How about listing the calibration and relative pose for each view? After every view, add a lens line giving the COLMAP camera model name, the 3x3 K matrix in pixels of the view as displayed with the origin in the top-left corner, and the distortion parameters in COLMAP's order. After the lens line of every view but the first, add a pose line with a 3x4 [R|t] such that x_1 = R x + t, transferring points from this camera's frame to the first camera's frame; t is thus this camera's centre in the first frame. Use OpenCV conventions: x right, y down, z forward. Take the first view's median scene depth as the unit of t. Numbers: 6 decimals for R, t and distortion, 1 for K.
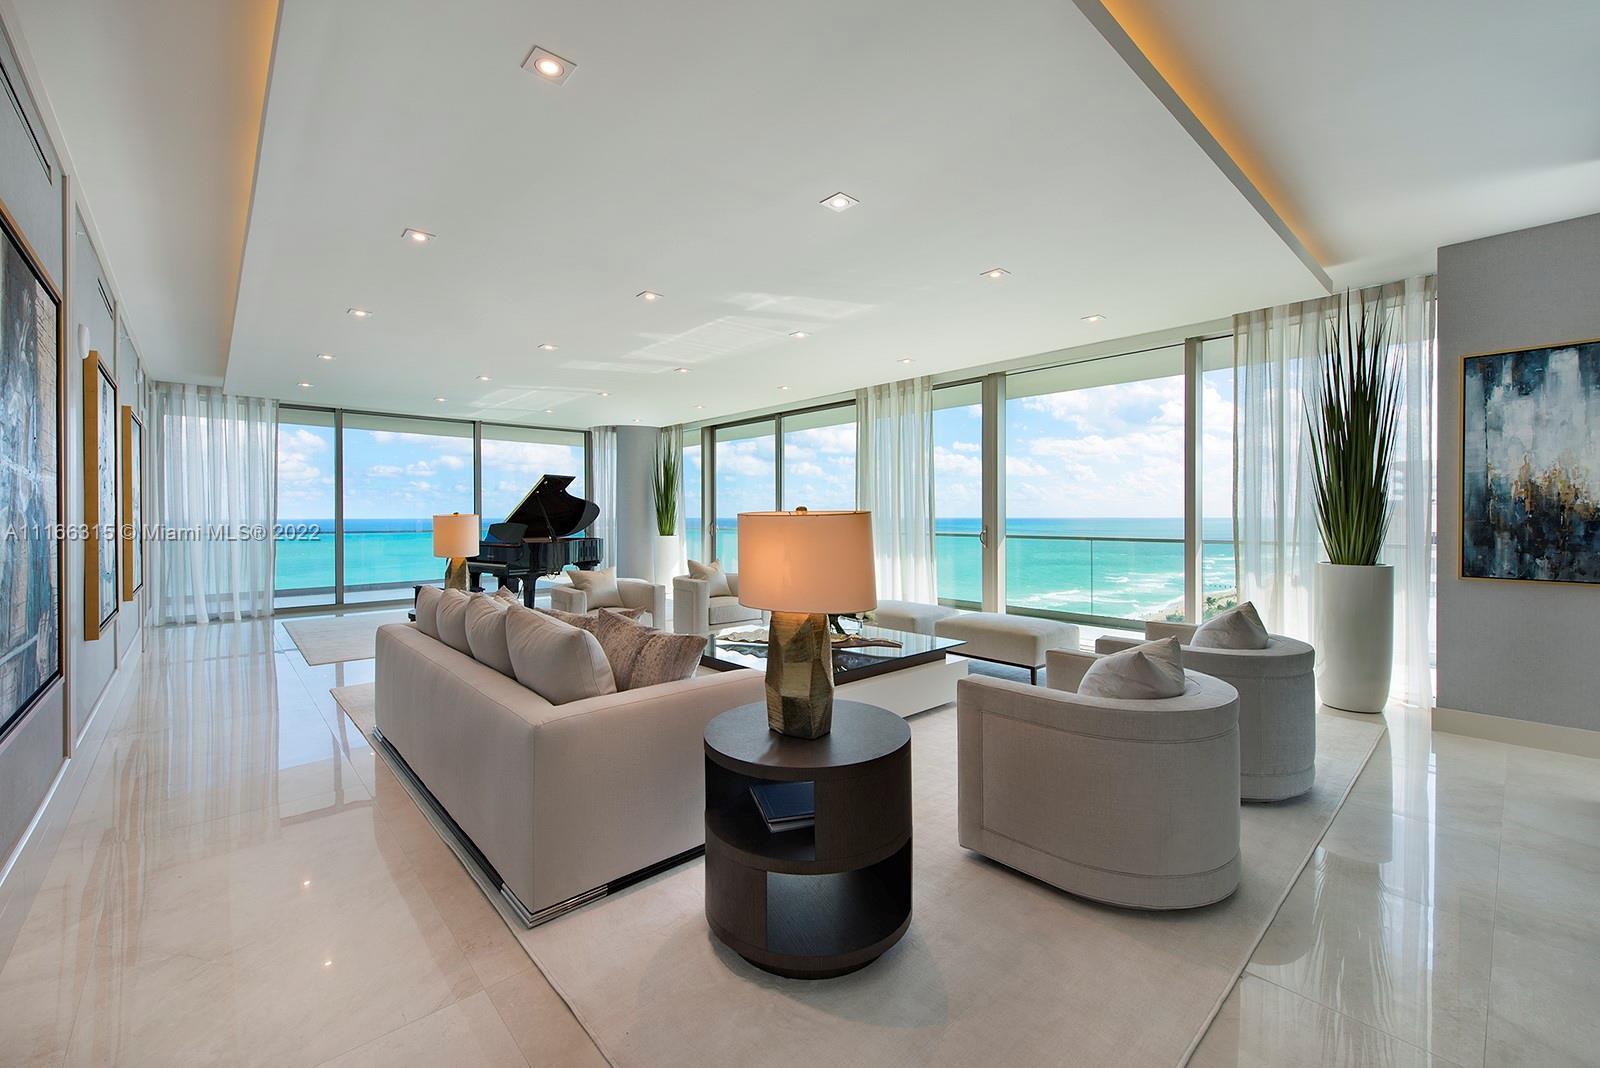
lens RADIAL K [[628.1, 0, 799.6], [0, 628.1, 525.8], [0, 0, 1]] dist [0.000006, -0.000032]
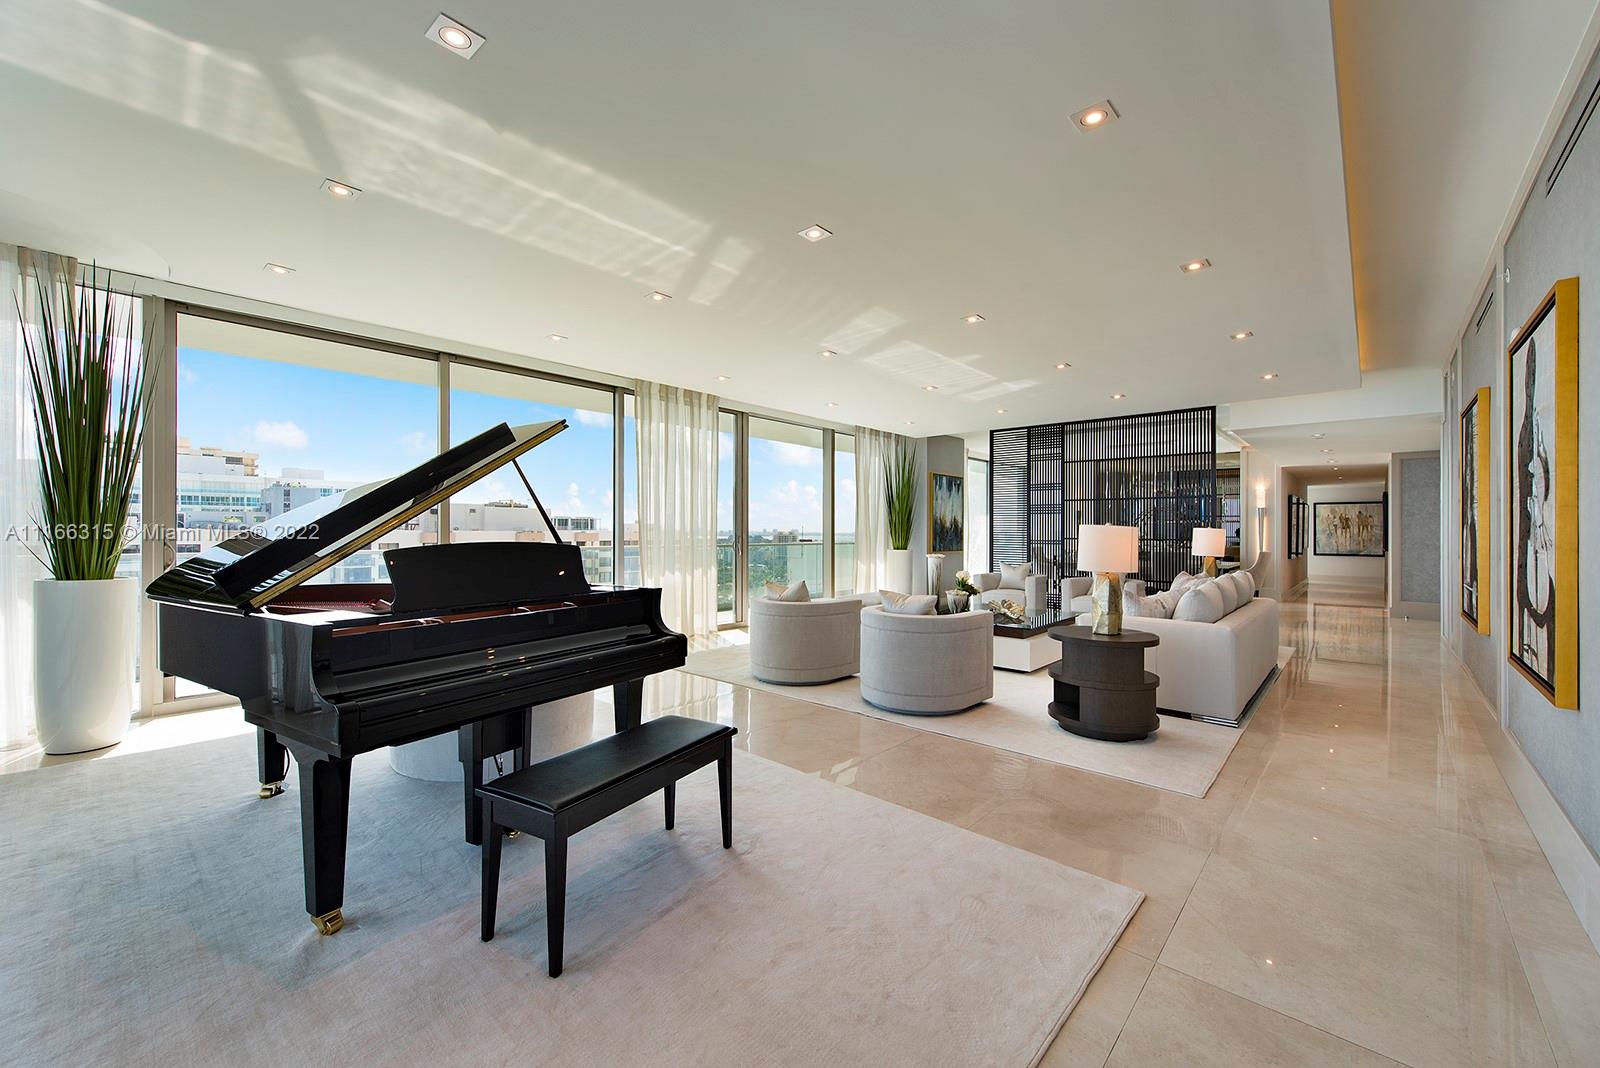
lens RADIAL K [[628.1, 0, 799.1], [0, 628.1, 524.1], [0, 0, 1]] dist [0.000006, -0.000032]
pose [[-0.115227, -0.003008, 0.993335, -1.149537], [0.007654, 0.999963, 0.003916, -0.038158], [-0.993310, 0.008054, -0.115199, 1.320523]]
